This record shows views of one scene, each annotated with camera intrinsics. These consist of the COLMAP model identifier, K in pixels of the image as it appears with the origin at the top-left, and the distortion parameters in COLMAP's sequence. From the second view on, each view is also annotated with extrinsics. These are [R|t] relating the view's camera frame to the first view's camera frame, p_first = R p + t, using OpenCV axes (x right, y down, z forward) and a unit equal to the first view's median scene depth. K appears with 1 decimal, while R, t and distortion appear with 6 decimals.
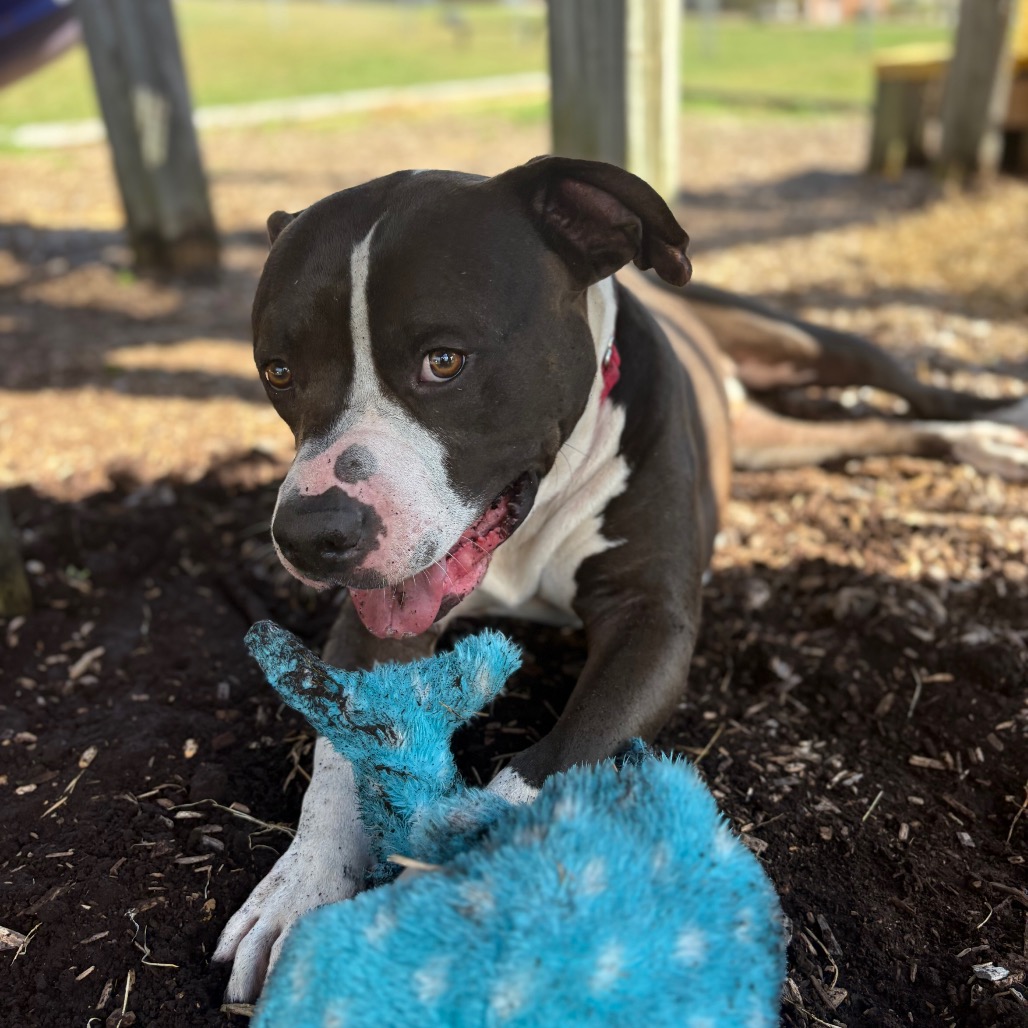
lens RADIAL K [[1079.4, 0, 512.3], [0, 1079.4, 515.1], [0, 0, 1]] dist [0.011945, 0.000000]
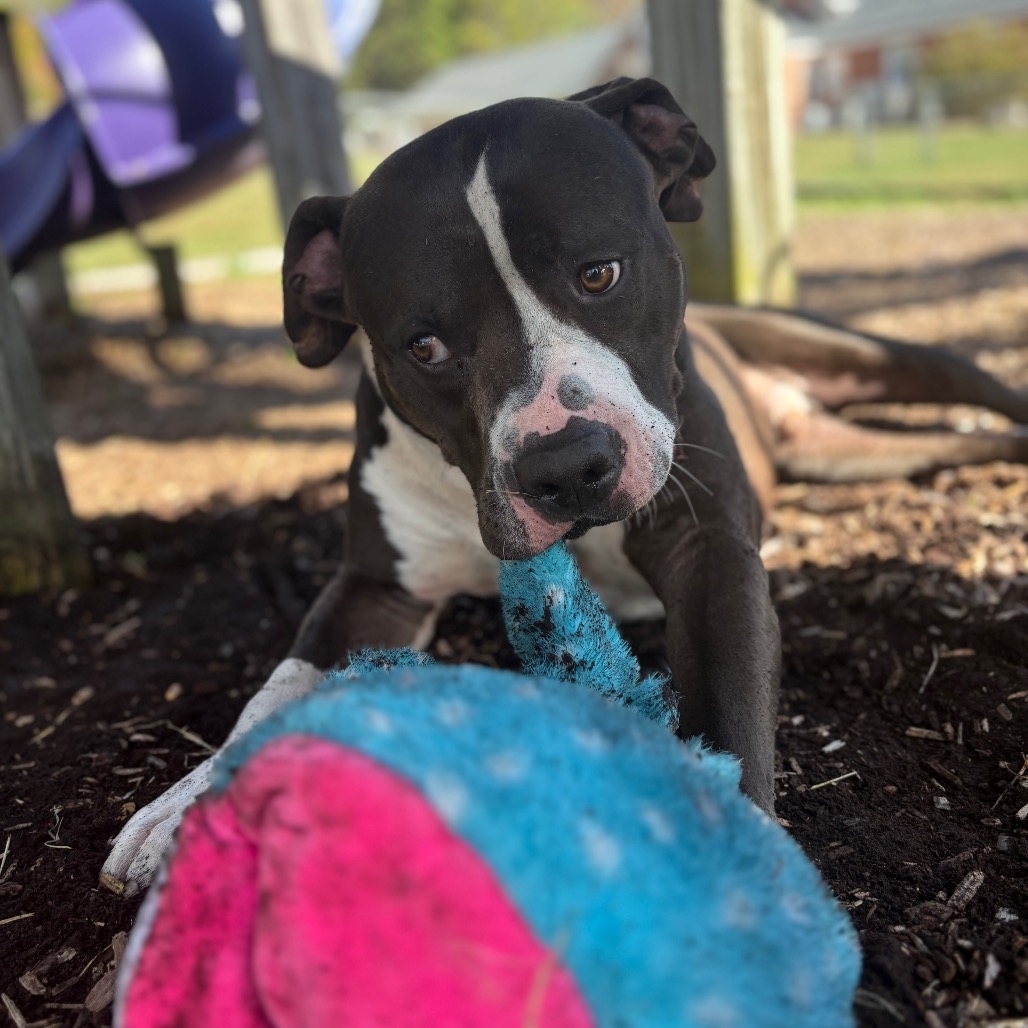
lens RADIAL K [[1079.4, 0, 533.0], [0, 1079.4, 542.4], [0, 0, 1]] dist [0.011945, 0.000000]
pose [[0.977671, -0.001952, -0.210134, 0.240886], [-0.019506, 0.994797, -0.099995, 0.158176], [0.209236, 0.101861, 0.972545, 0.043212]]
